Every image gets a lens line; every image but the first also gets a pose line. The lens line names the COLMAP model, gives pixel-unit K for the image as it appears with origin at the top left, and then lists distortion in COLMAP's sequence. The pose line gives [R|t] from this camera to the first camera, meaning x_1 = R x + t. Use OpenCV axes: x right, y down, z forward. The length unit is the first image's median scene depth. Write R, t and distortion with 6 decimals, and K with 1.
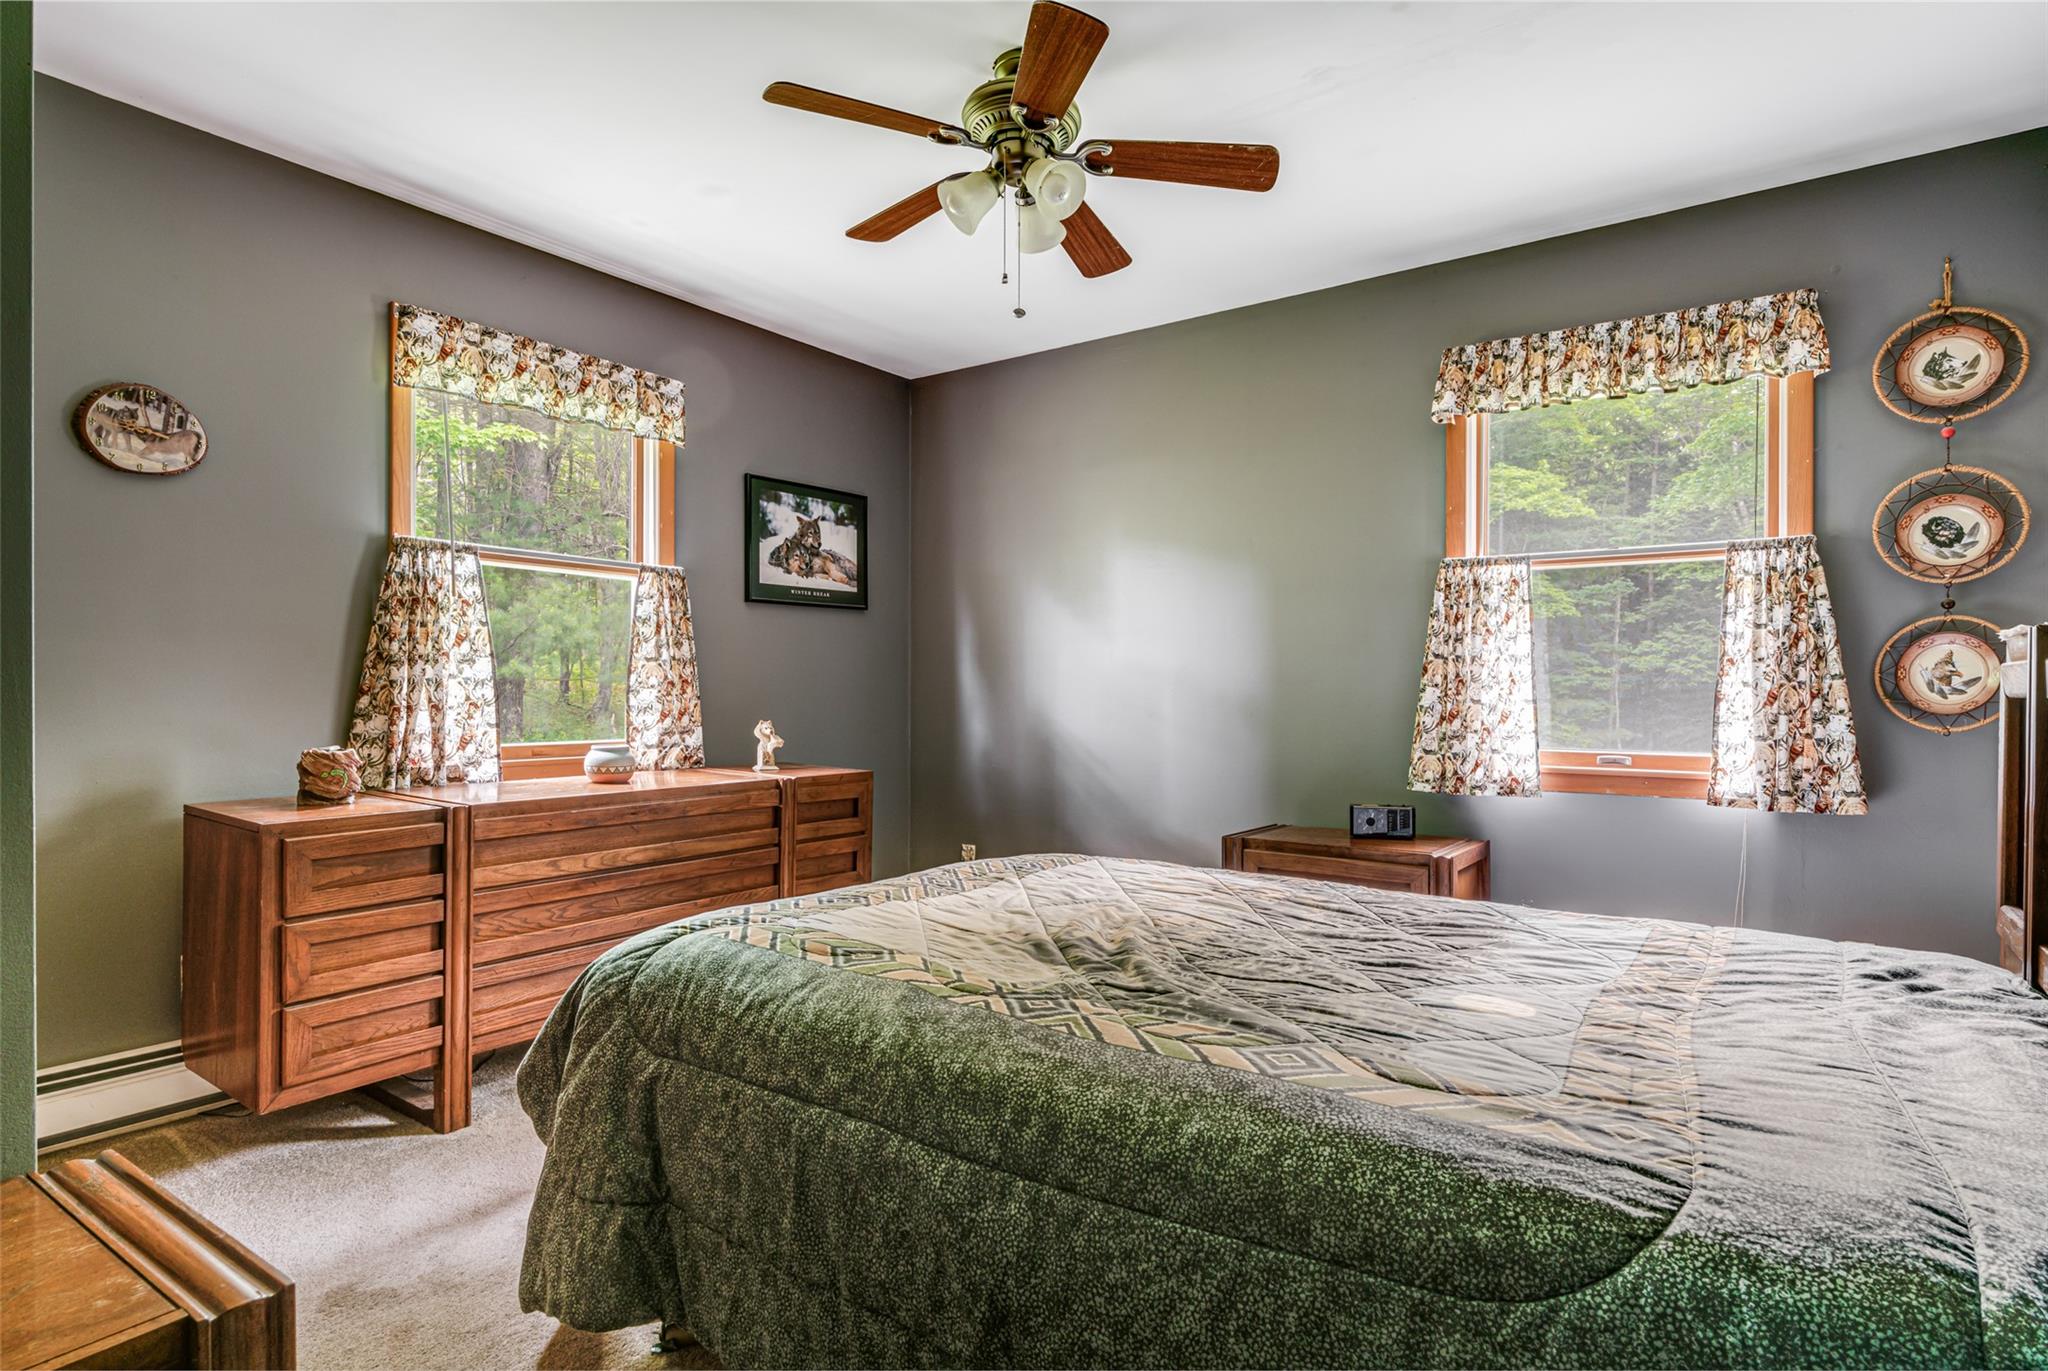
lens RADIAL K [[1082.6, 0, 1021.1], [0, 1082.6, 679.7], [0, 0, 1]] dist [-0.008507, 0.009001]
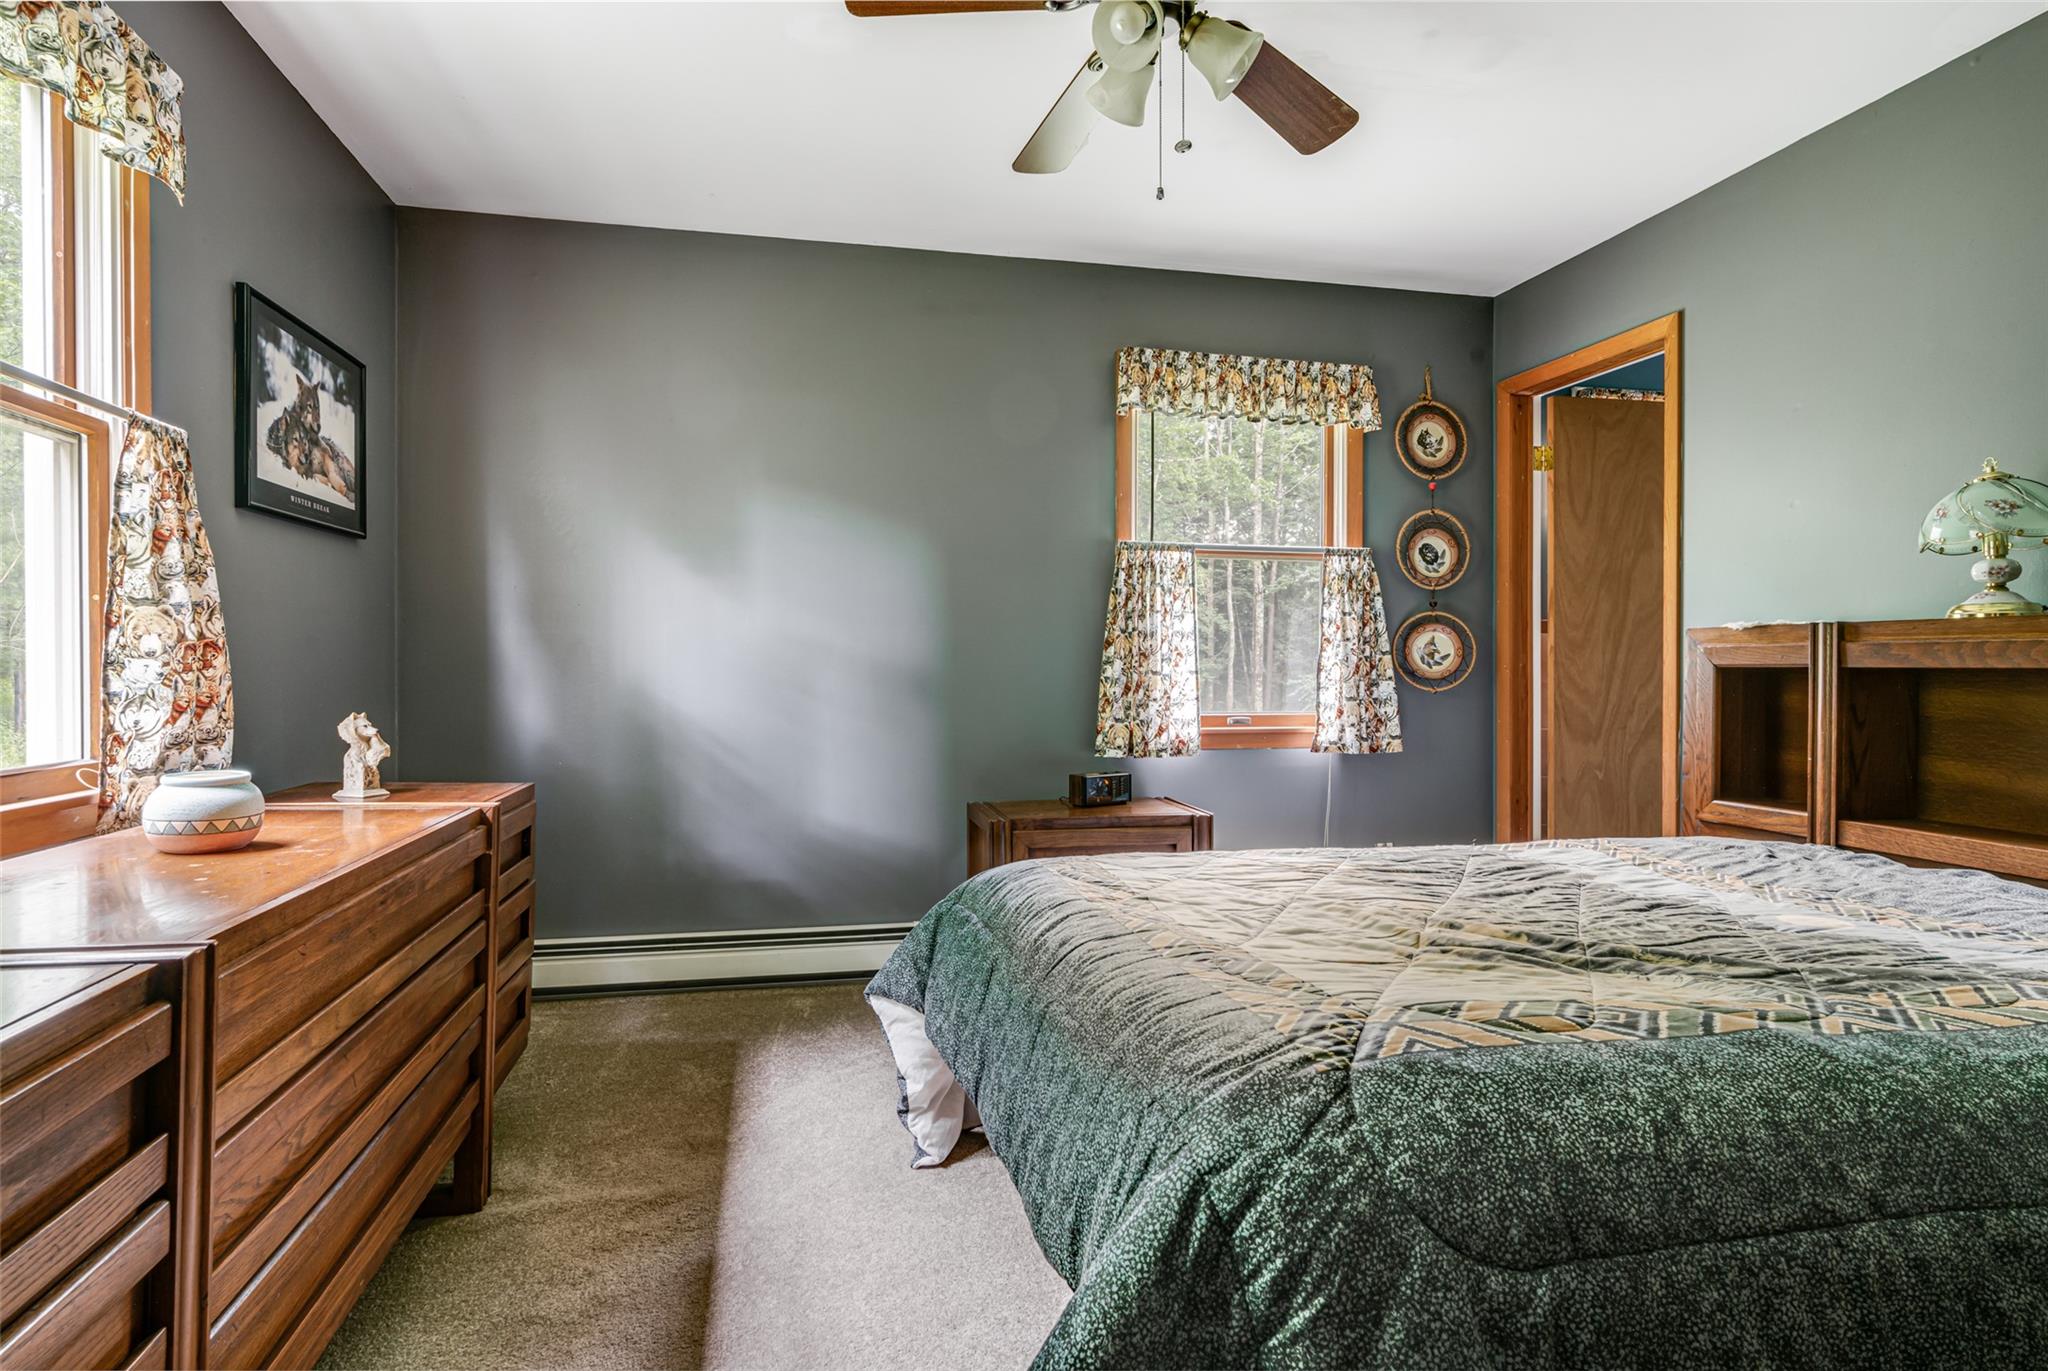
lens RADIAL K [[1025.5, 0, 1019.1], [0, 1025.5, 667.4], [0, 0, 1]] dist [-0.004459, 0.000981]
pose [[0.674366, -0.002873, 0.738392, -0.456433], [-0.007139, 0.999920, 0.010410, 0.004773], [-0.738363, -0.012291, 0.674292, 0.401234]]
